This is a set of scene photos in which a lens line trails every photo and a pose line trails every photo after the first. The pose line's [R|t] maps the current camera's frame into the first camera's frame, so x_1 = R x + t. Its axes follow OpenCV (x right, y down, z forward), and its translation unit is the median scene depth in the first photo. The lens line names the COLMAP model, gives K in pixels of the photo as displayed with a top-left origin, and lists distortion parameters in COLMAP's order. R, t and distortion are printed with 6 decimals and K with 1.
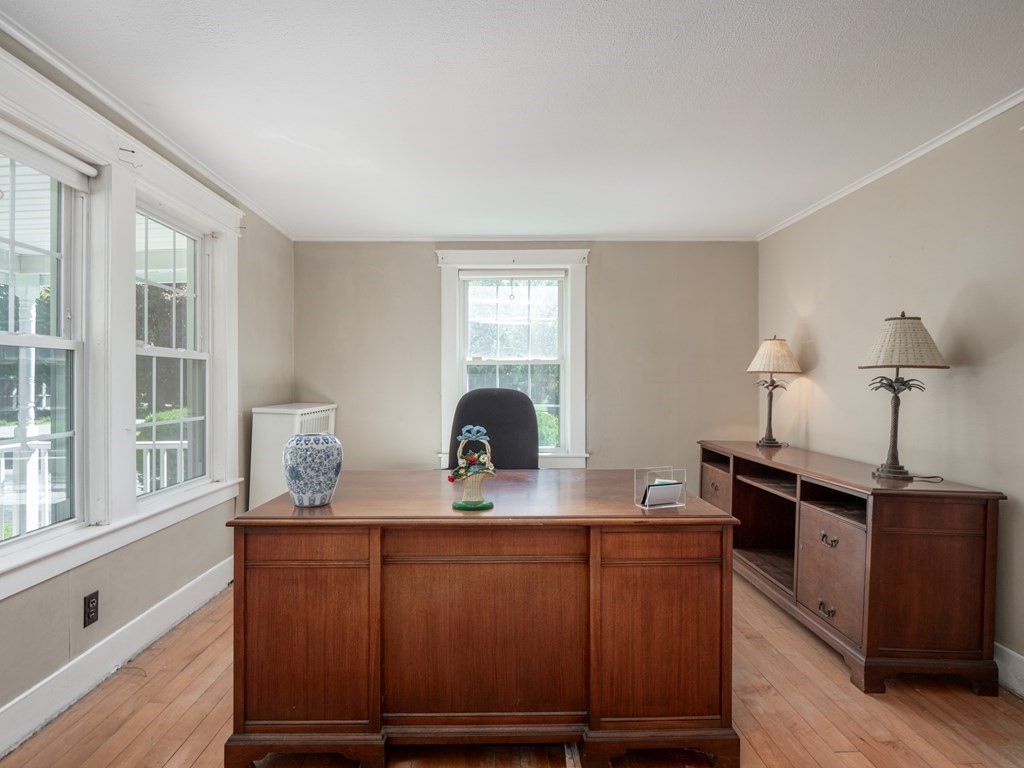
lens RADIAL K [[527.9, 0, 509.5], [0, 527.9, 382.7], [0, 0, 1]] dist [-0.005967, -0.001687]
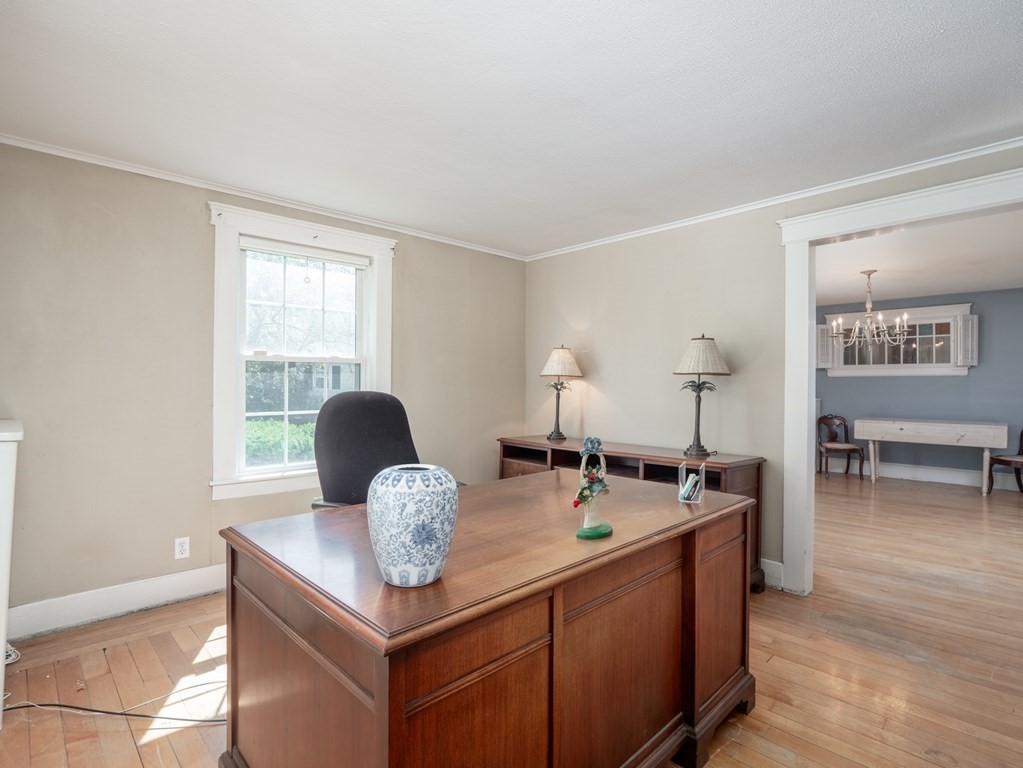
lens RADIAL K [[505.5, 0, 511.2], [0, 505.5, 390.9], [0, 0, 1]] dist [-0.010106, -0.003041]
pose [[0.741257, -0.006572, 0.671189, -0.522085], [-0.003438, 0.999902, 0.013586, -0.001503], [-0.671212, -0.012378, 0.741162, 0.362588]]
